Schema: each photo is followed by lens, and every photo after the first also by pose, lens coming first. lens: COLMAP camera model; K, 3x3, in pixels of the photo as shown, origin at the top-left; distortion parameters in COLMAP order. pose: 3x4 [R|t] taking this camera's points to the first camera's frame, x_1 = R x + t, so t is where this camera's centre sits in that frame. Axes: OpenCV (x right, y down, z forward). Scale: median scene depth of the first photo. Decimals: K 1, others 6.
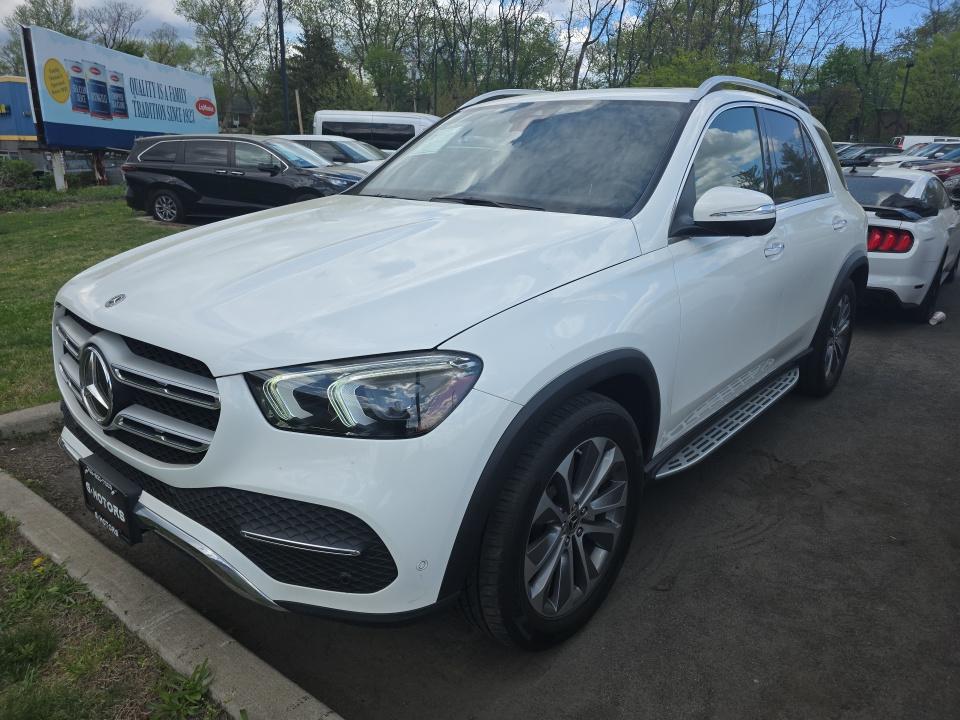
lens RADIAL K [[648.1, 0, 483.5], [0, 648.1, 354.9], [0, 0, 1]] dist [0.010624, -0.013898]
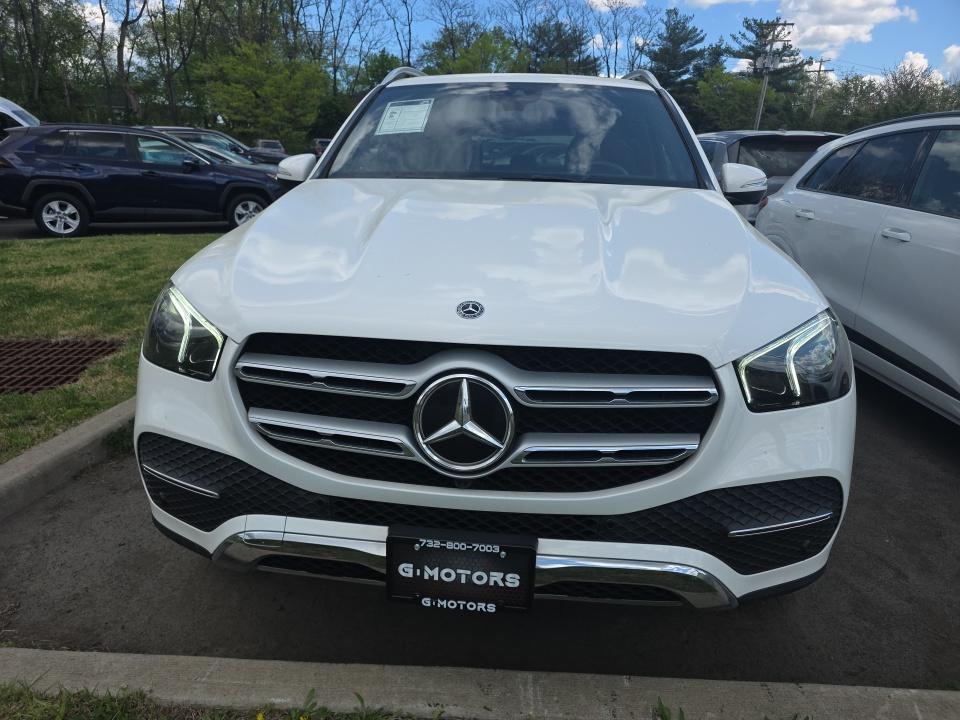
lens RADIAL K [[648.1, 0, 478.9], [0, 648.1, 361.2], [0, 0, 1]] dist [0.010624, -0.013898]
pose [[0.827252, -0.163267, 0.537586, -0.976421], [0.154034, 0.986090, 0.062449, -0.067007], [-0.540304, 0.031146, 0.840893, 0.366752]]
